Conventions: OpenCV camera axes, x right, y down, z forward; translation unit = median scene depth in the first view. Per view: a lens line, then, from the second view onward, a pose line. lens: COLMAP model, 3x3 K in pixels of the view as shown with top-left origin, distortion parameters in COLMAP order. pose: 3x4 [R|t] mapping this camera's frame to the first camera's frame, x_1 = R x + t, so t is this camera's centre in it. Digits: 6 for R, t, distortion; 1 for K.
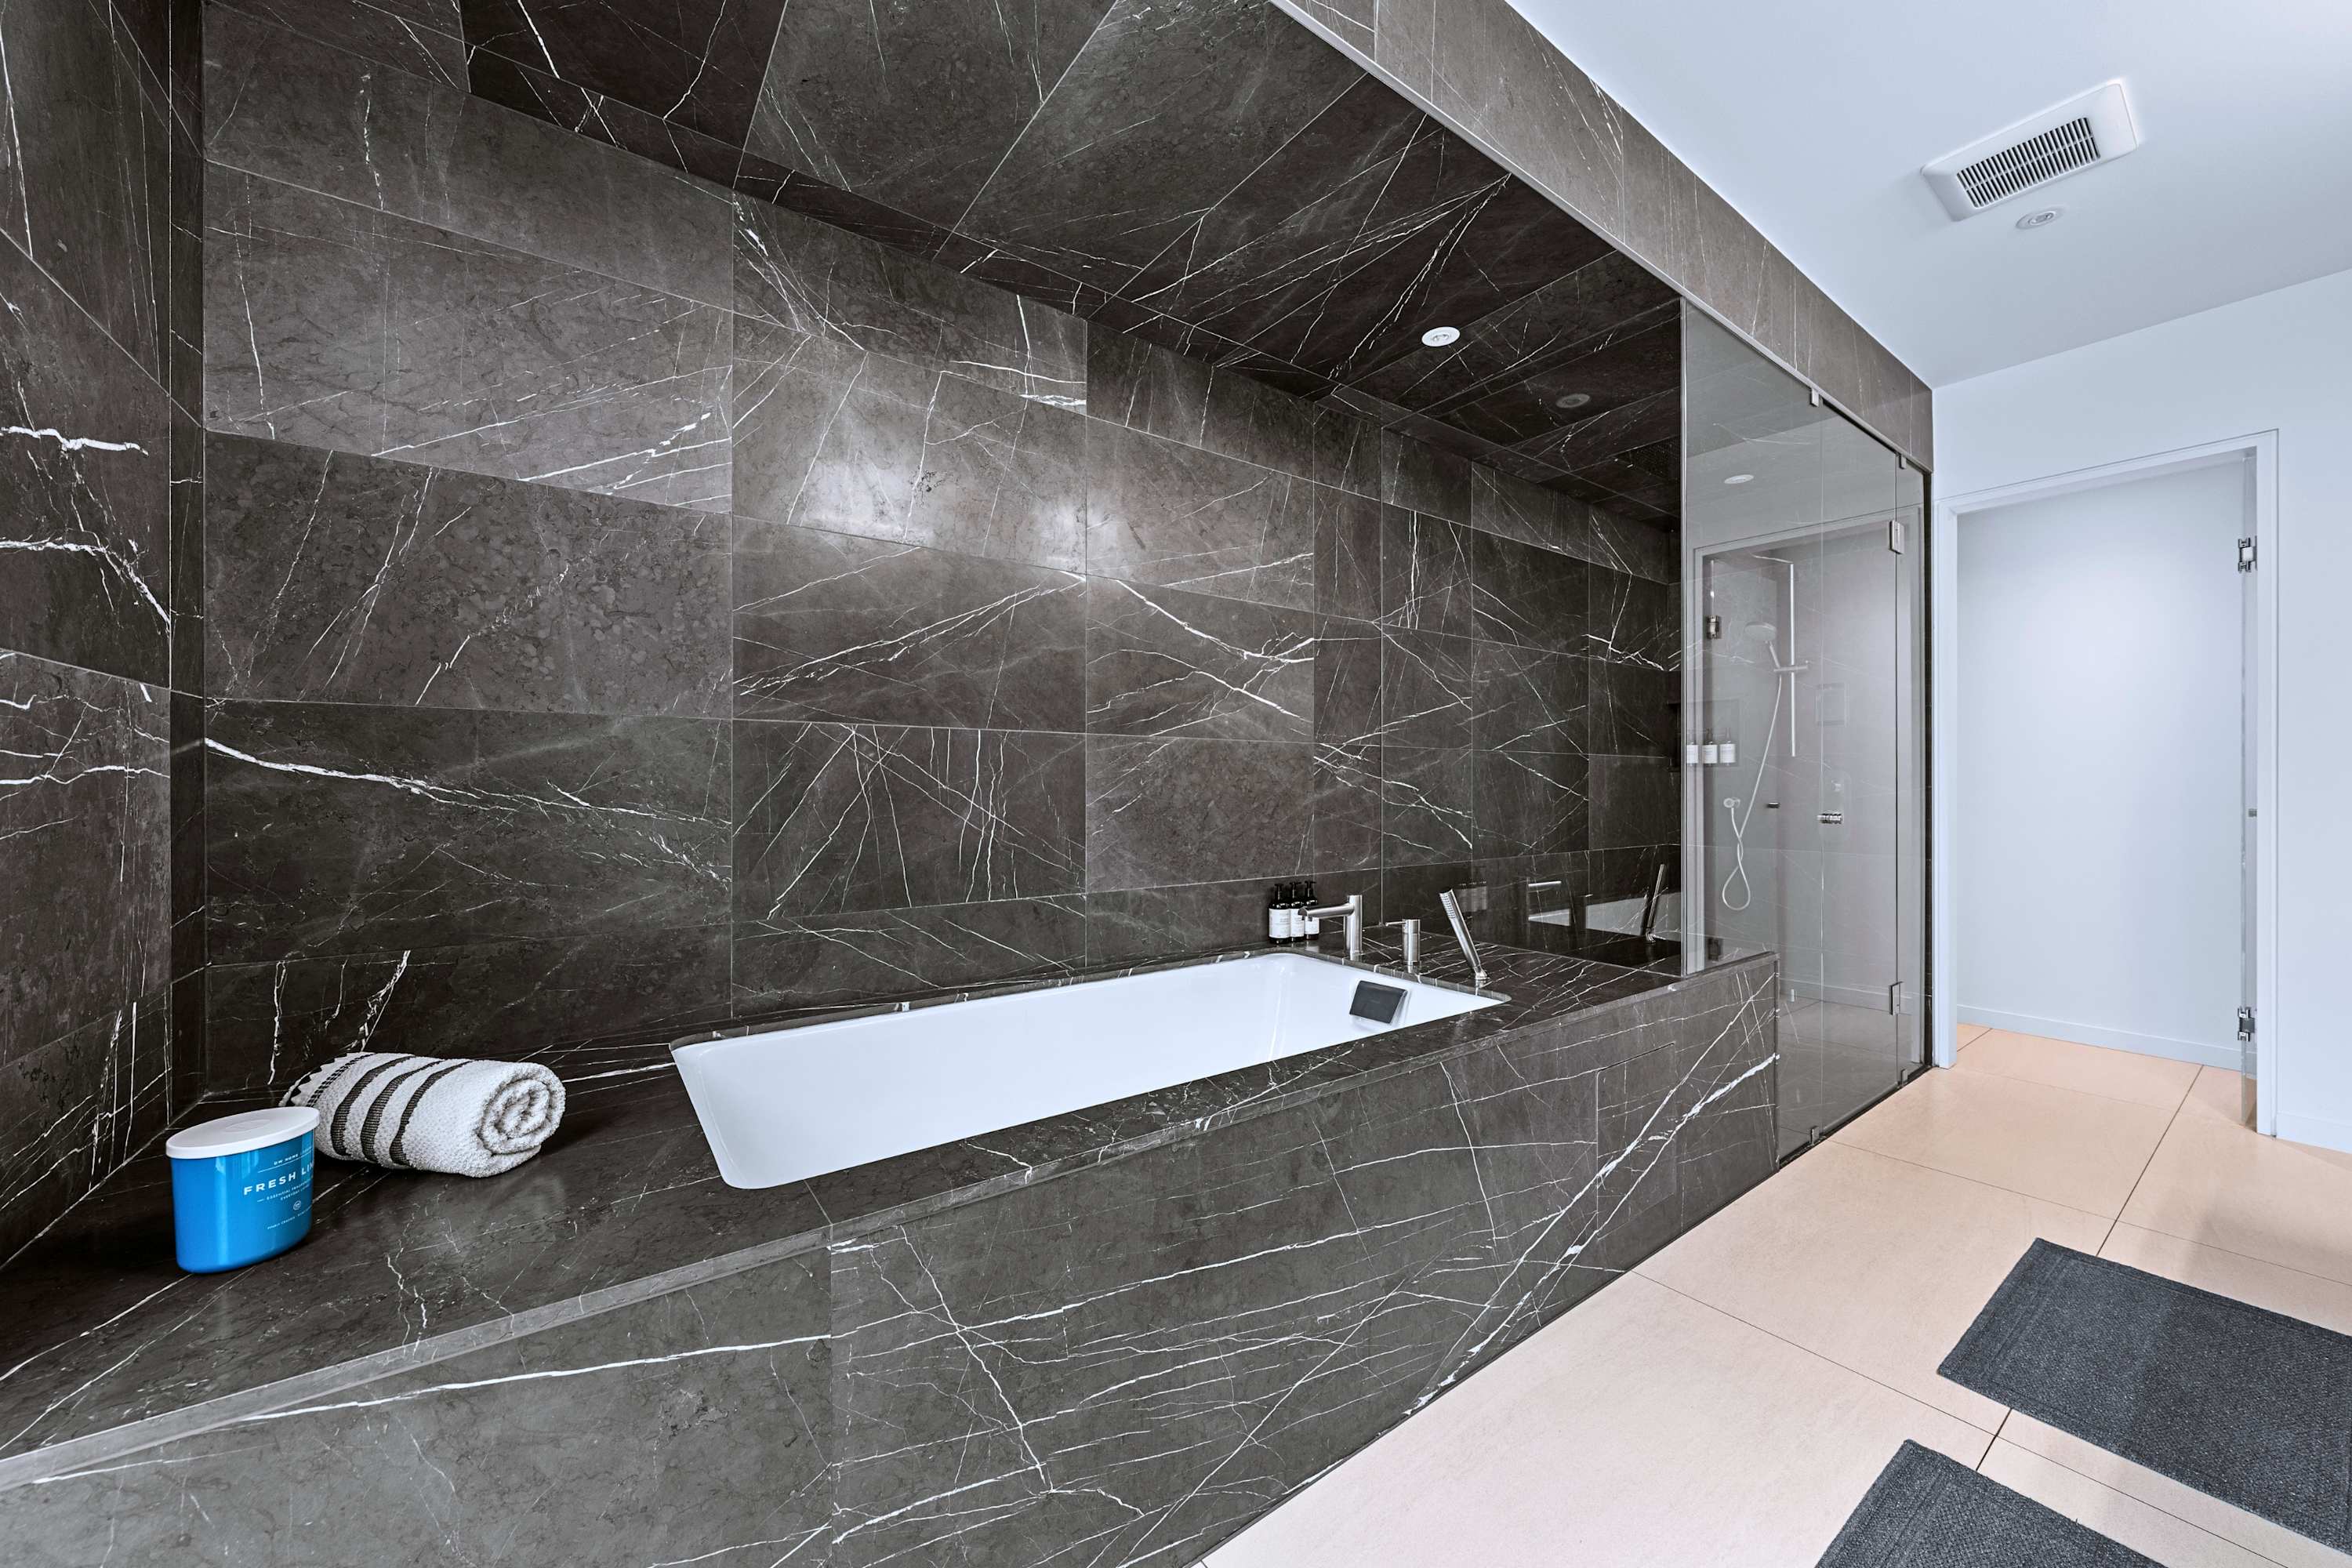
lens RADIAL K [[852.2, 0, 1176.0], [0, 852.2, 784.0], [0, 0, 1]] dist [0.000645, 0.000023]
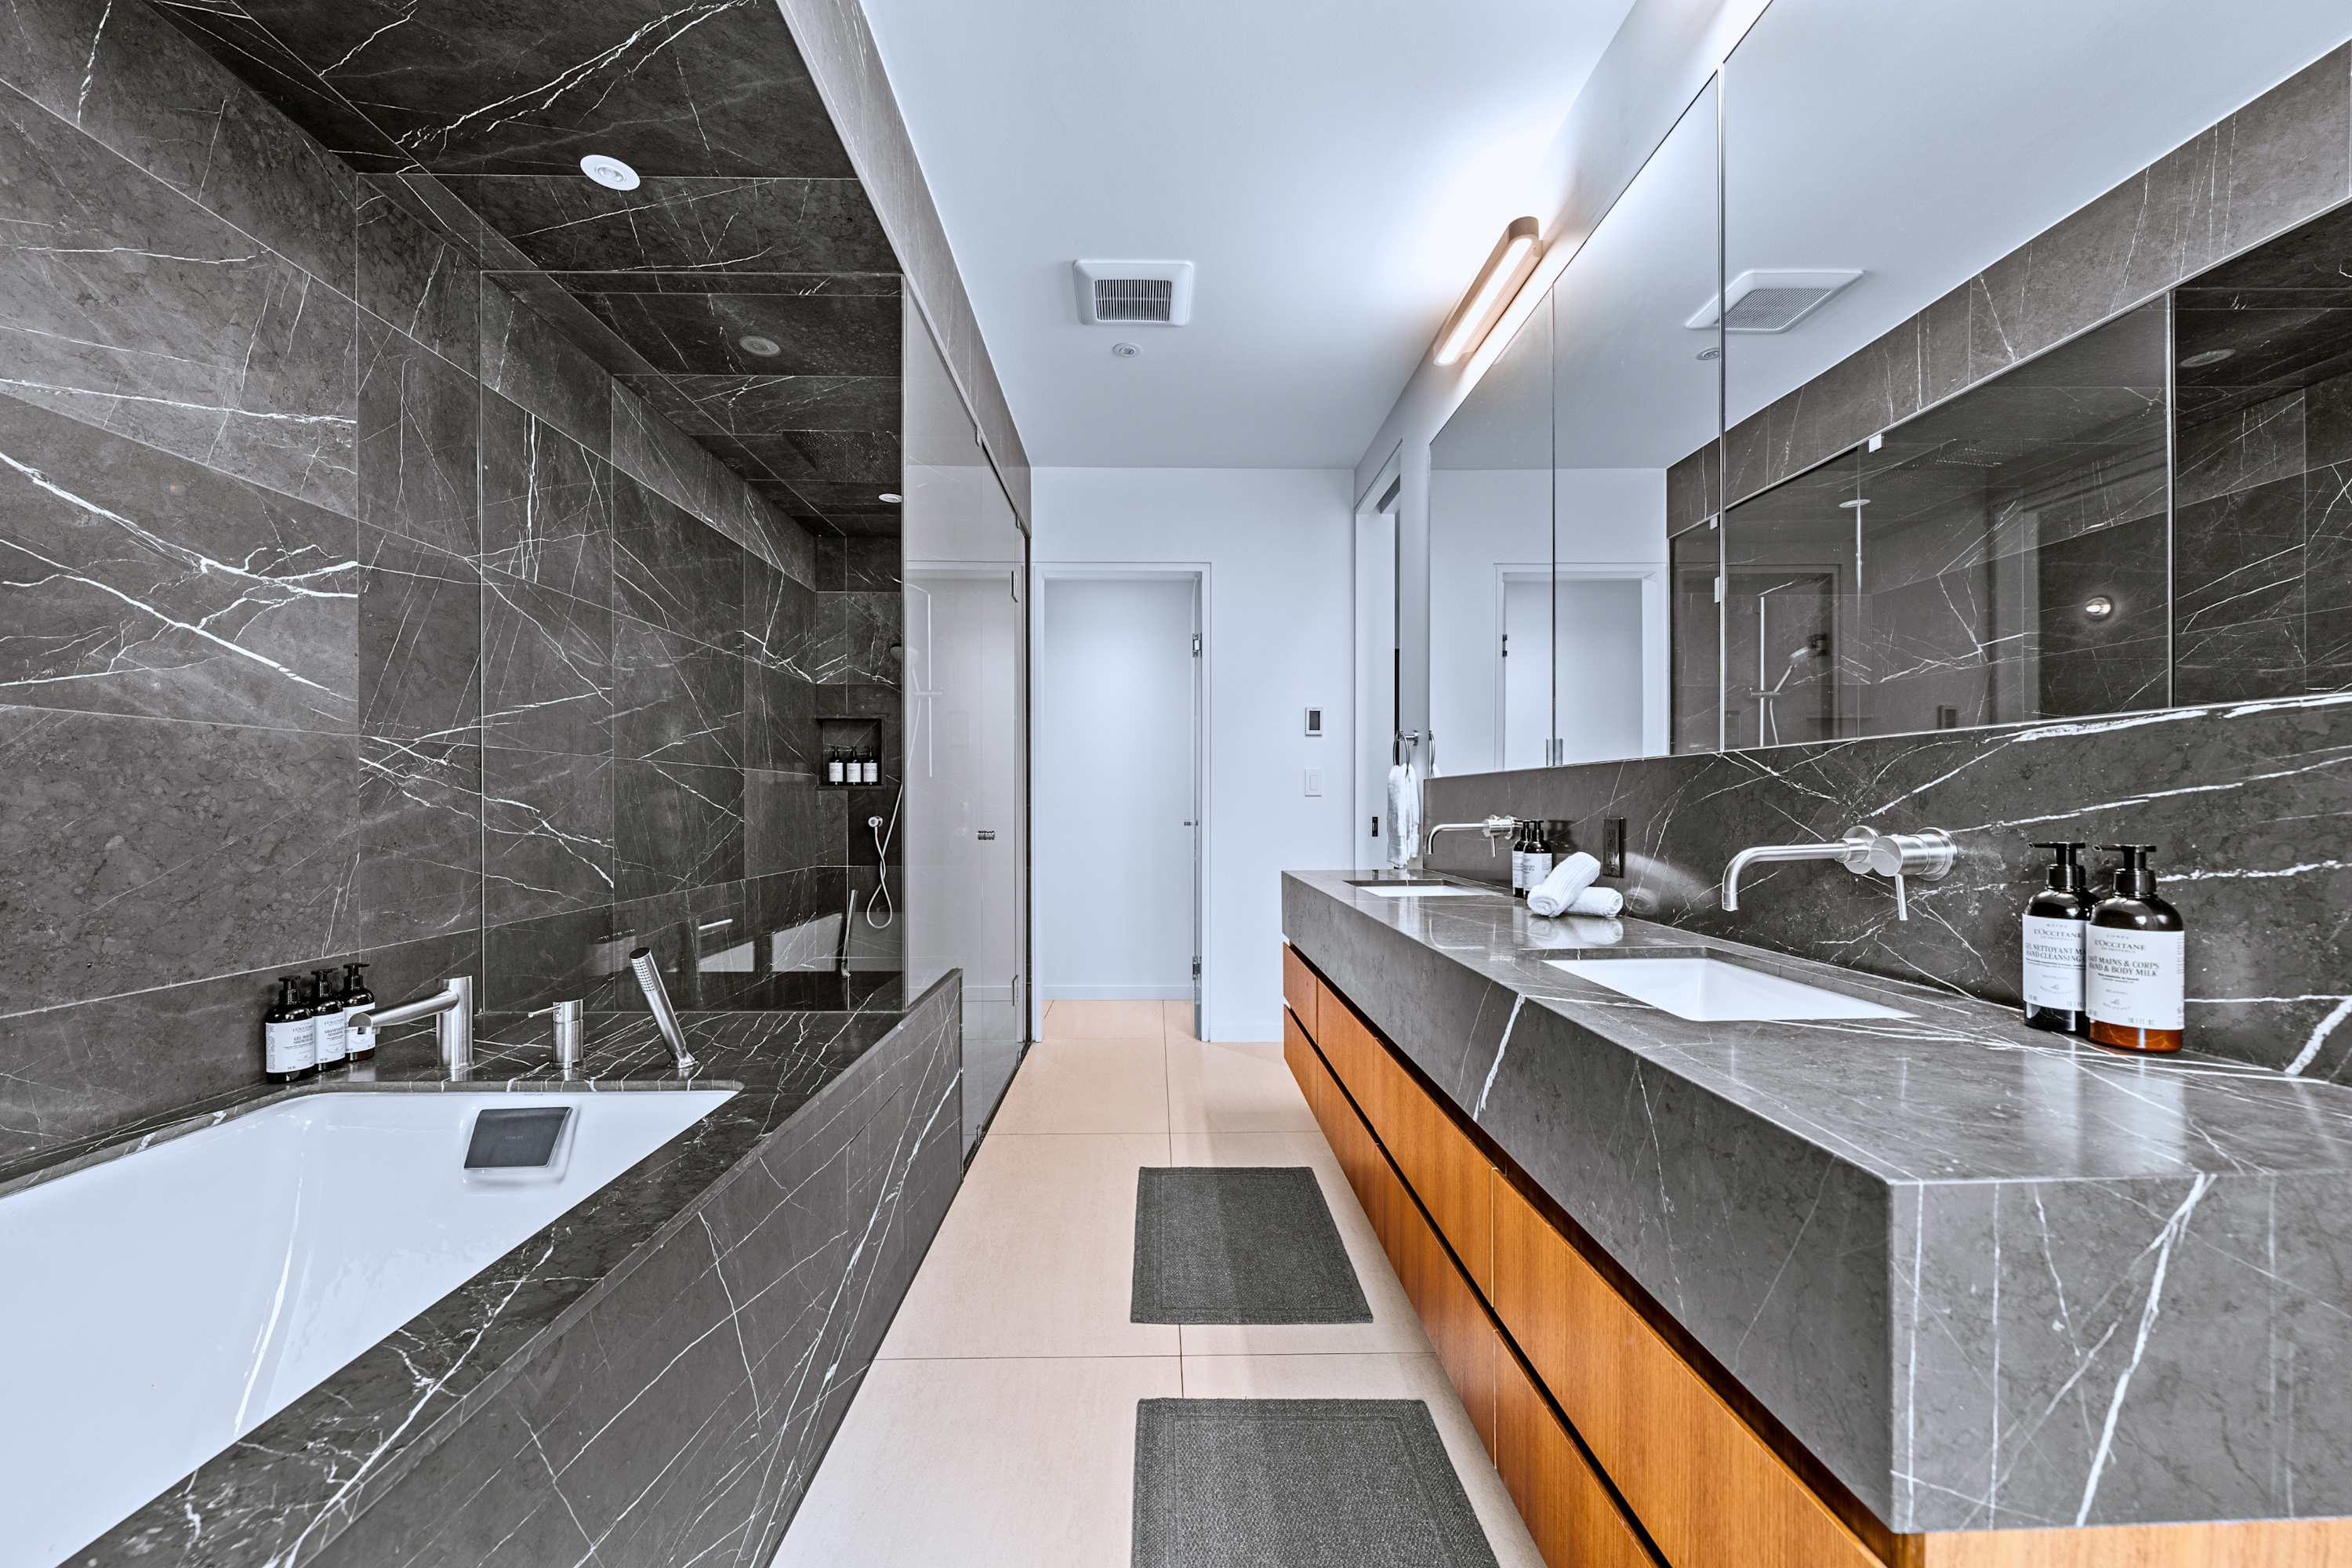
lens RADIAL K [[908.3, 0, 1167.2], [0, 908.3, 808.1], [0, 0, 1]] dist [-0.001308, 0.000072]
pose [[0.571159, -0.004500, 0.820827, -0.041794], [-0.000475, 0.999983, 0.005813, -0.000445], [-0.820839, -0.003710, 0.571148, 0.165023]]
